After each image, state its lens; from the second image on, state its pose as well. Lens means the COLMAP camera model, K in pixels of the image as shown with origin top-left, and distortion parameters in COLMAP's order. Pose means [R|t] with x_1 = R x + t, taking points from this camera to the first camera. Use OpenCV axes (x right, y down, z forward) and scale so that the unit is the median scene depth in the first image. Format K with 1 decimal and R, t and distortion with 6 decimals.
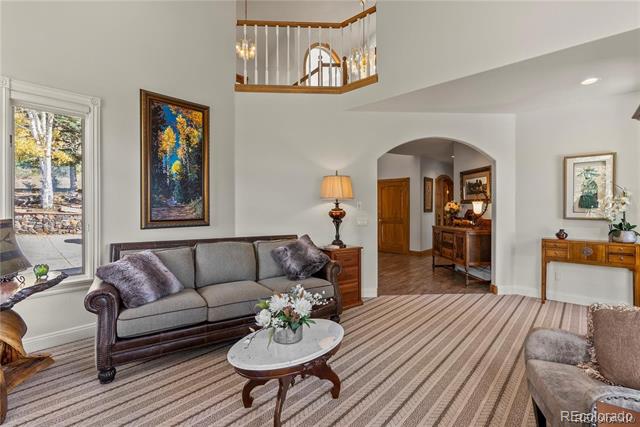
lens RADIAL K [[290.1, 0, 321.3], [0, 290.1, 210.2], [0, 0, 1]] dist [-0.011587, 0.005174]
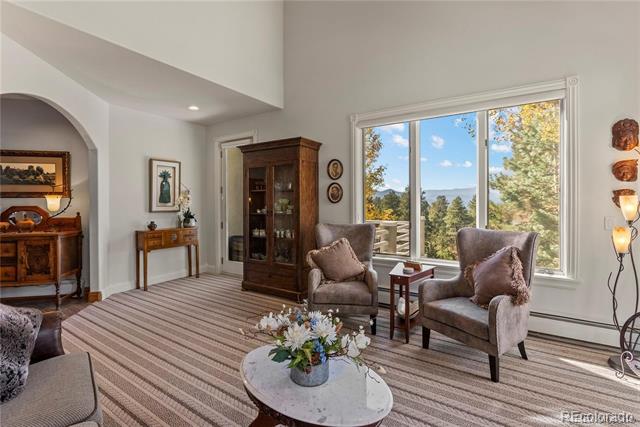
lens RADIAL K [[290.1, 0, 327.0], [0, 290.1, 199.8], [0, 0, 1]] dist [-0.011587, 0.005174]
pose [[-0.150511, 0.001133, 0.988608, -0.803697], [0.013764, 0.999905, 0.000949, -0.022172], [-0.988512, 0.013750, -0.150512, 0.948353]]
